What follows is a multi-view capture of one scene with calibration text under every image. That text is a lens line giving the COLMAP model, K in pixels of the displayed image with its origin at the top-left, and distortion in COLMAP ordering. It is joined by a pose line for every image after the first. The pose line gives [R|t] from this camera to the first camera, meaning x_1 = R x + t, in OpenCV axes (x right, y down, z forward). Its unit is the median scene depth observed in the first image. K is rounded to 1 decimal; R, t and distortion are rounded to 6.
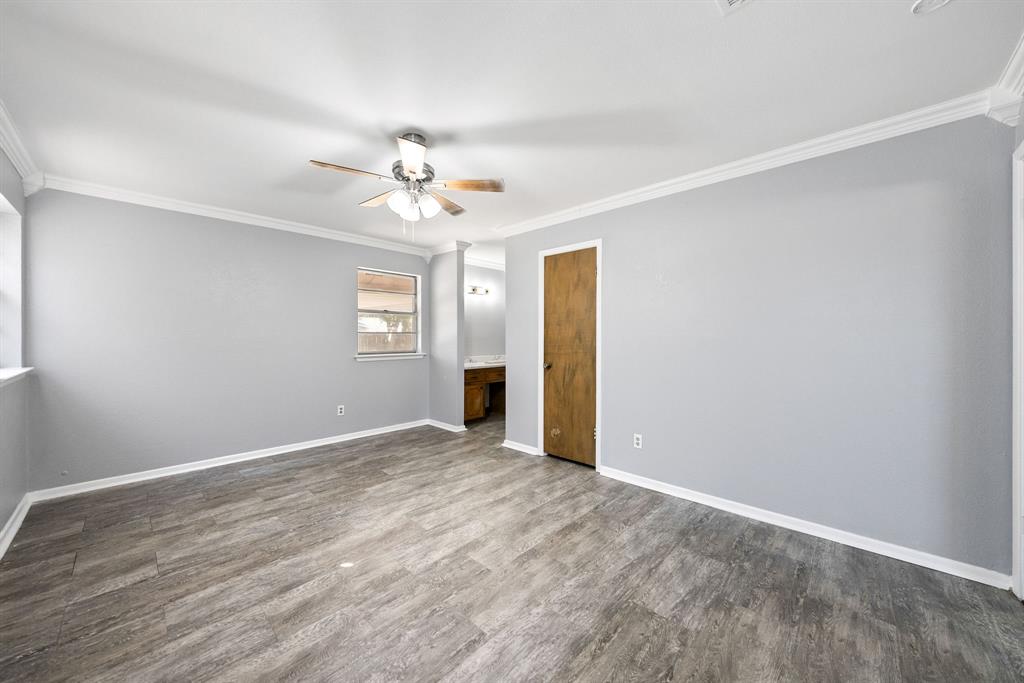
lens RADIAL K [[370.9, 0, 512.4], [0, 370.9, 337.8], [0, 0, 1]] dist [-0.004727, -0.000192]
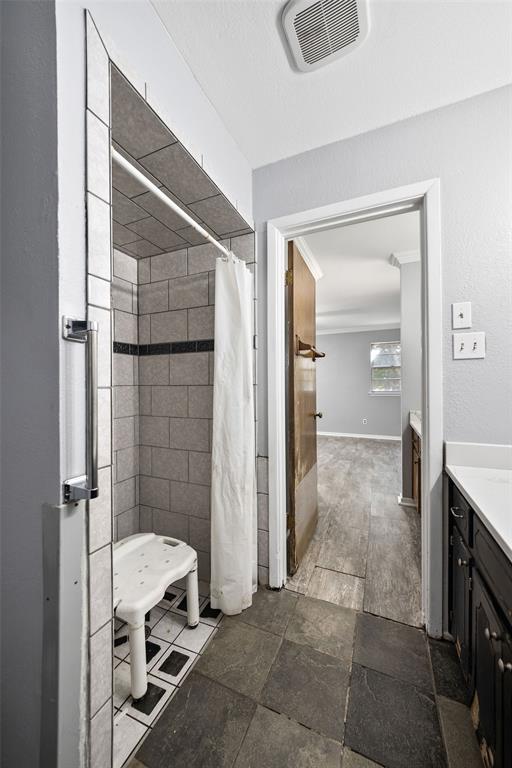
lens RADIAL K [[278.2, 0, 252.6], [0, 278.2, 384.4], [0, 0, 1]] dist [-0.004727, -0.000192]
pose [[-0.940899, 0.001346, -0.338684, 0.599789], [0.001513, 0.999999, -0.000229, 0.012305], [0.338683, -0.000728, -0.940900, 2.491128]]
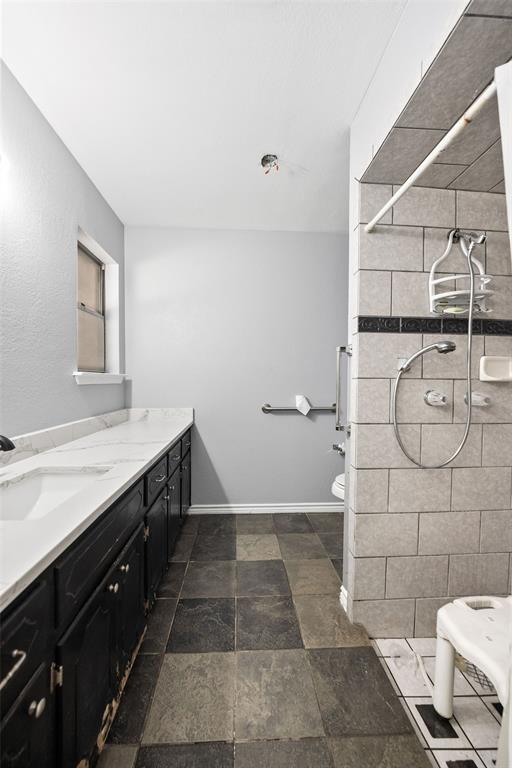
lens RADIAL K [[278.2, 0, 248.0], [0, 278.2, 386.8], [0, 0, 1]] dist [-0.004727, -0.000192]
pose [[0.688297, -0.017110, 0.725227, 0.179902], [-0.002593, 0.999657, 0.026046, 0.017458], [-0.725424, -0.019807, 0.688017, 2.001839]]
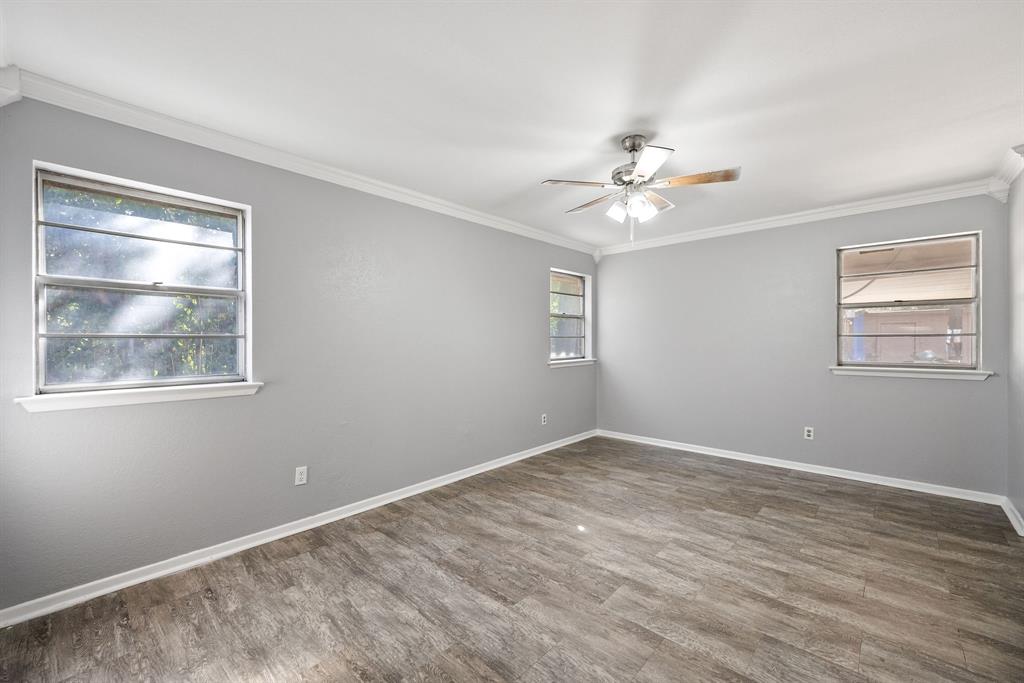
lens RADIAL K [[411.5, 0, 510.3], [0, 411.5, 340.8], [0, 0, 1]] dist [-0.002672, 0.000261]
pose [[0.018170, 0.001660, -0.999834, 0.652282], [-0.001953, 0.999997, 0.001625, -0.007548], [0.999833, 0.001923, 0.018173, 0.529838]]
